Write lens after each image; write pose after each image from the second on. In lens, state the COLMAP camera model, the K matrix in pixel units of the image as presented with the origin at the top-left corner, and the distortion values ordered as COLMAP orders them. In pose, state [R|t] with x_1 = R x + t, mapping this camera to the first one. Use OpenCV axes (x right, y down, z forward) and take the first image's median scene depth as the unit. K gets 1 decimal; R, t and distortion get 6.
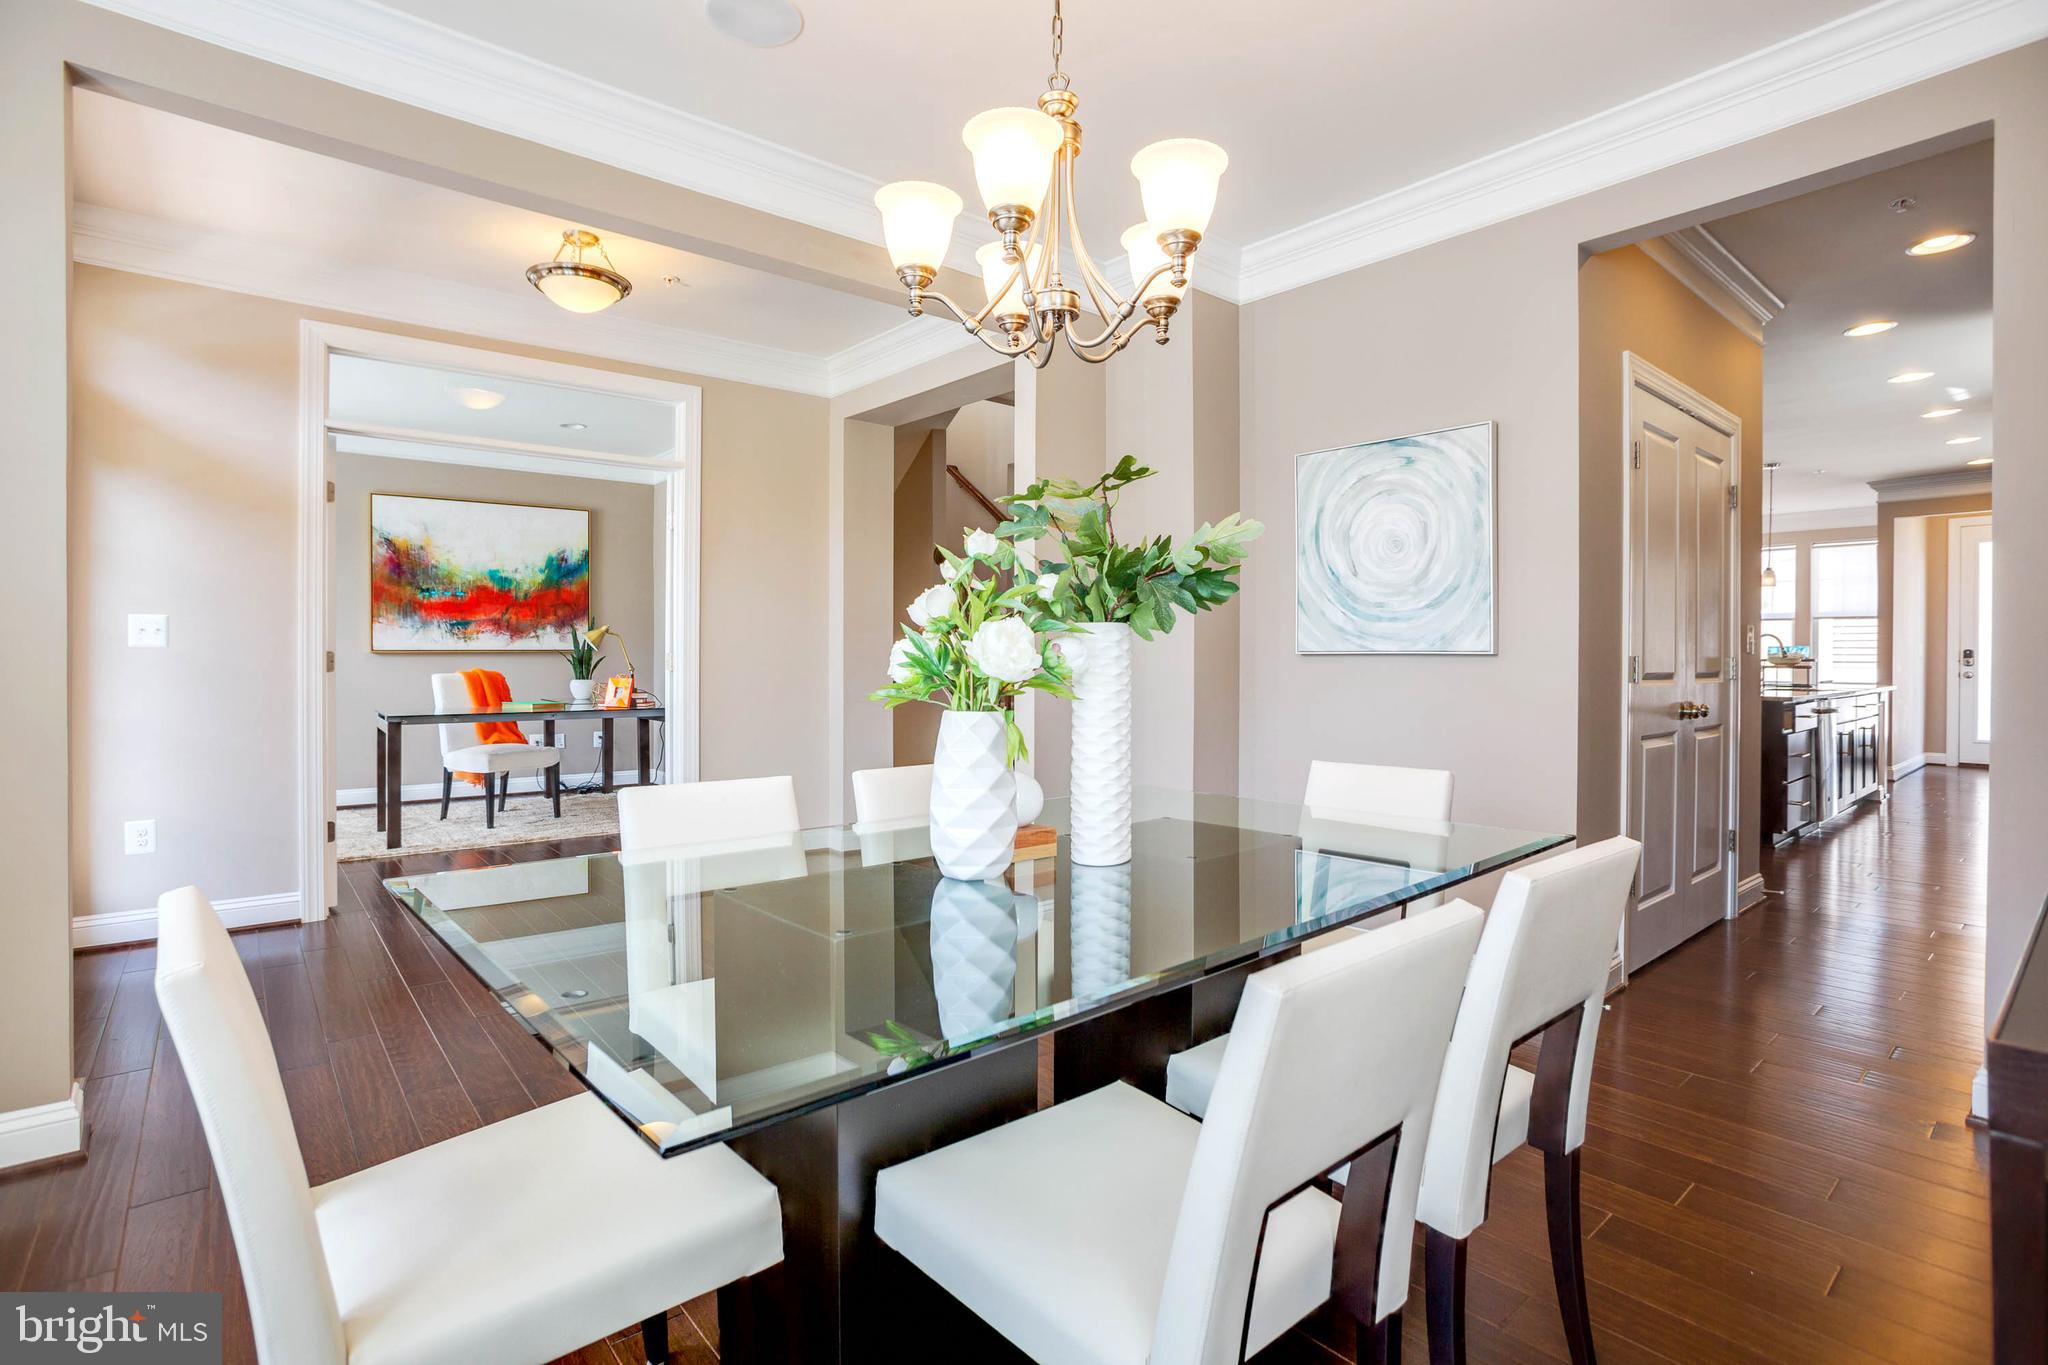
lens RADIAL K [[969.7, 0, 1019.3], [0, 969.7, 651.8], [0, 0, 1]] dist [-0.007507, 0.007068]
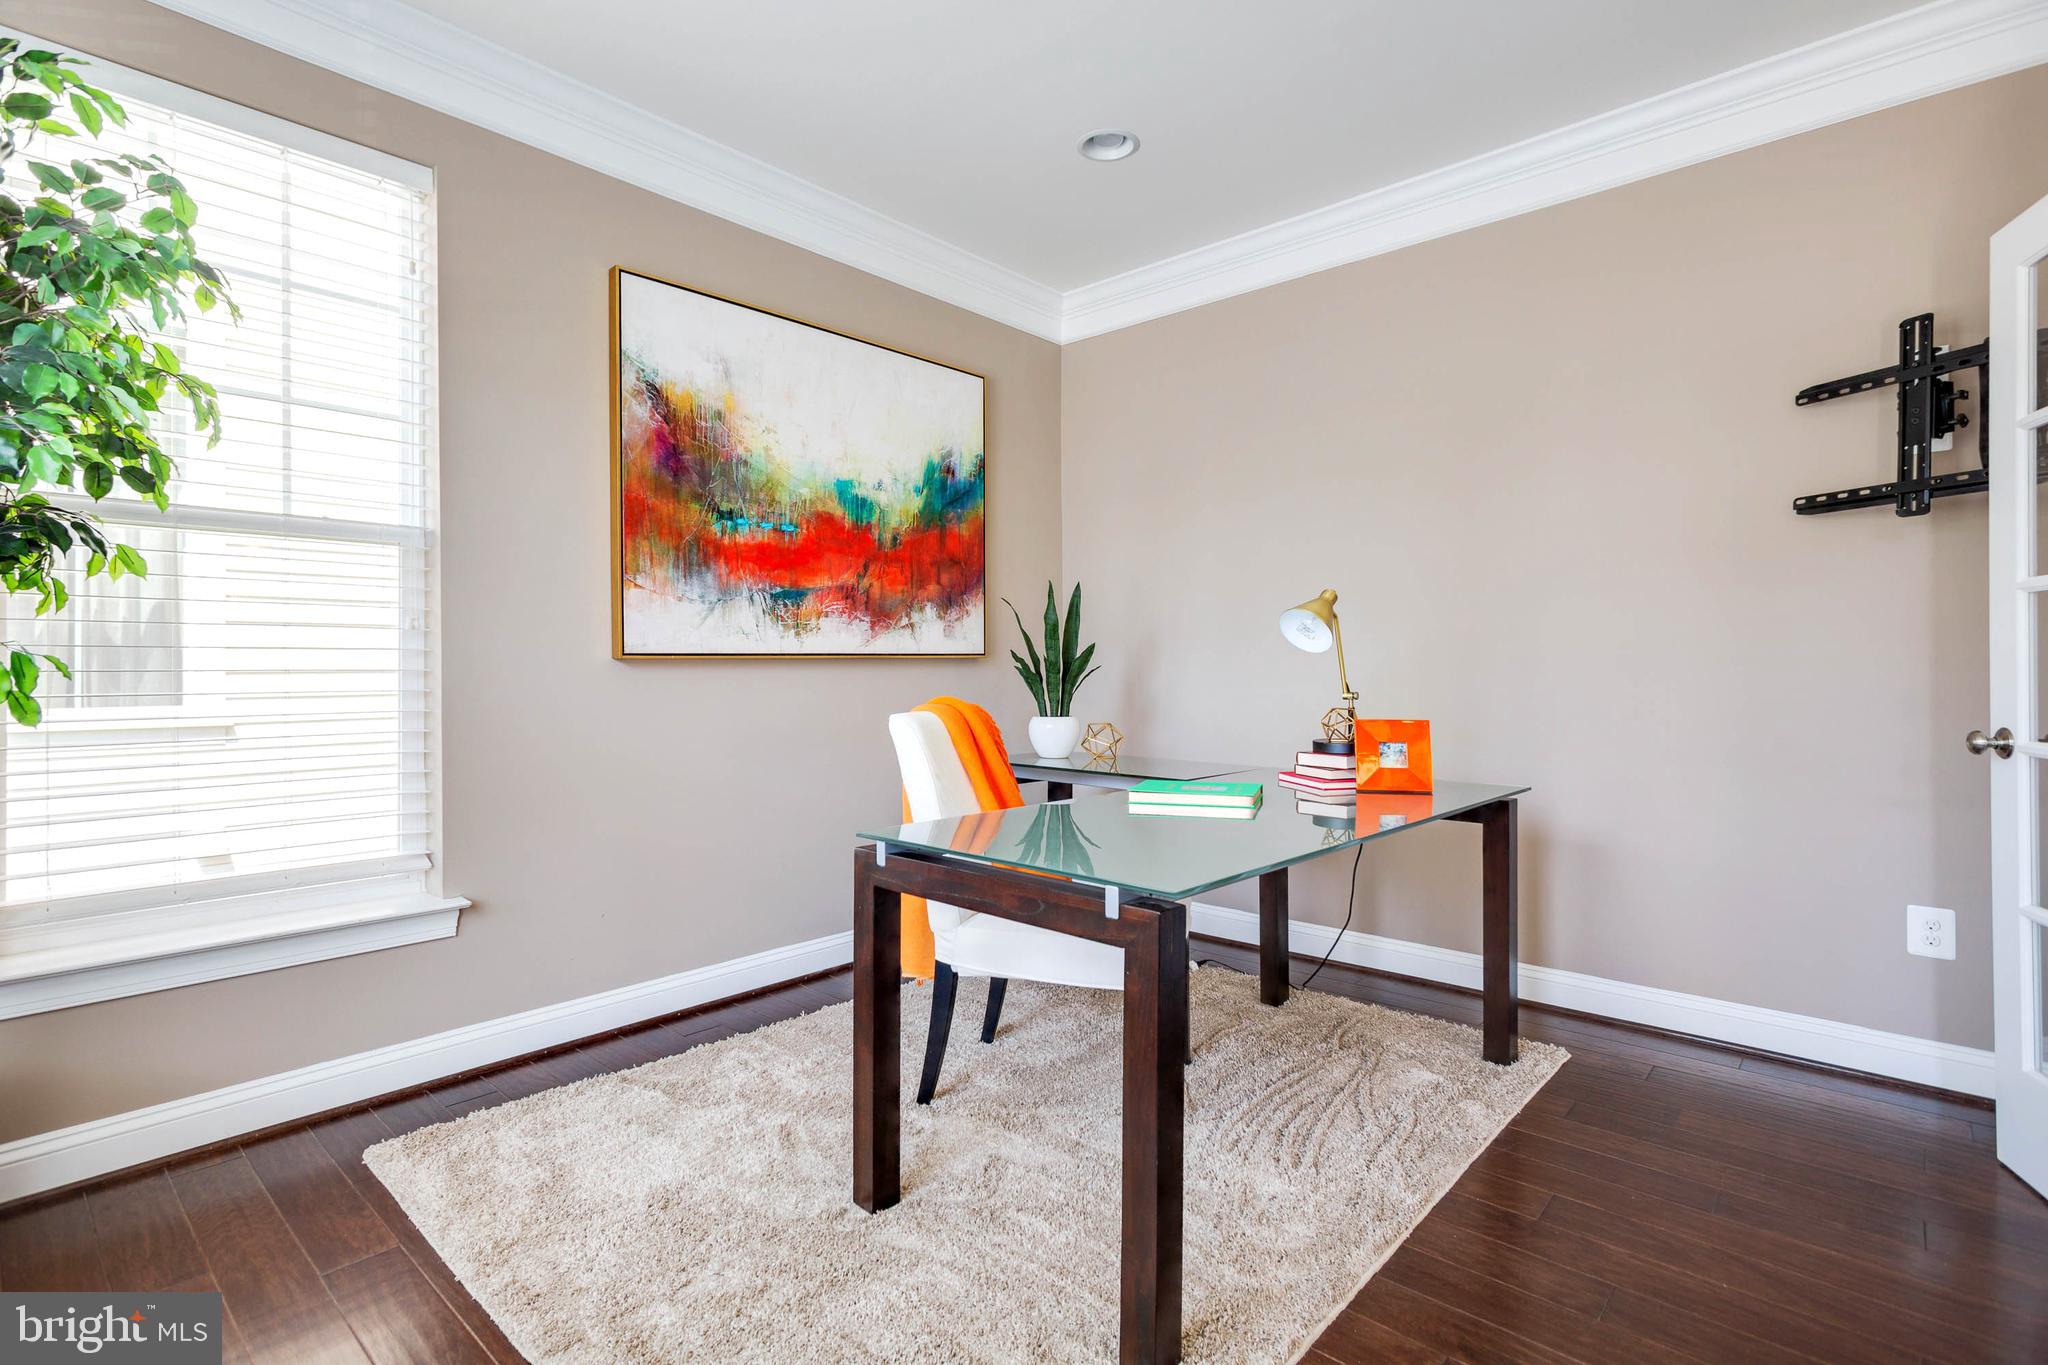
lens RADIAL K [[969.7, 0, 1063.8], [0, 969.7, 669.1], [0, 0, 1]] dist [-0.007507, 0.007068]
pose [[0.990556, -0.002338, 0.137090, -0.512354], [0.001252, 0.999967, 0.008007, 0.001674], [-0.137104, -0.007760, 0.990526, 0.539683]]
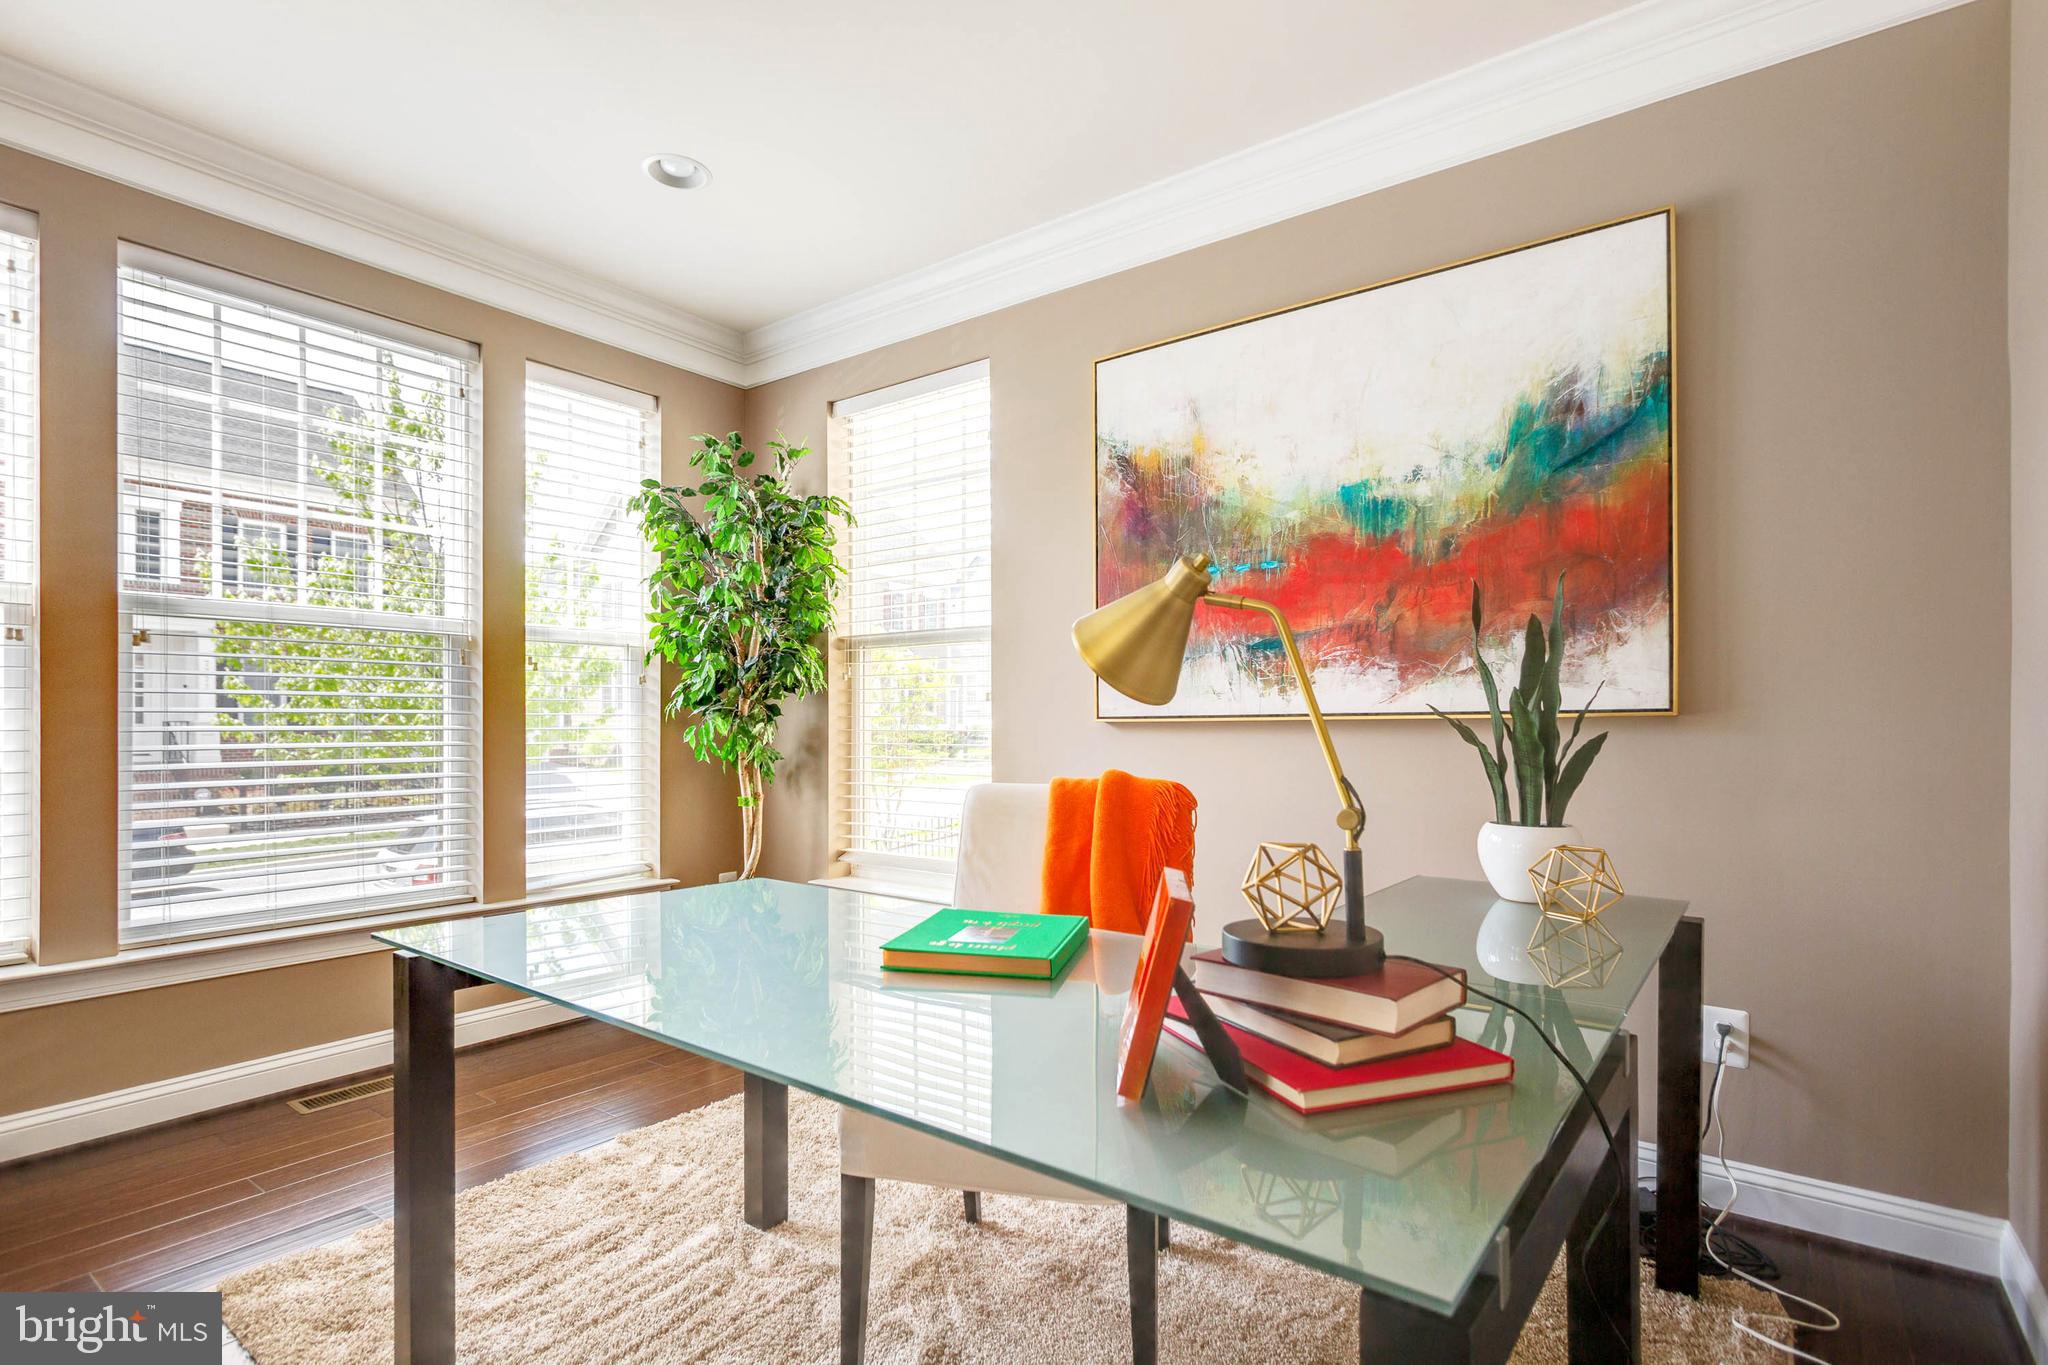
lens RADIAL K [[969.7, 0, 1007.7], [0, 969.7, 730.8], [0, 0, 1]] dist [-0.007507, 0.007068]
pose [[0.214861, 0.008077, -0.976611, -0.233405], [0.005227, 0.999942, 0.009420, 0.000090], [0.976631, -0.007128, 0.214806, 0.819013]]
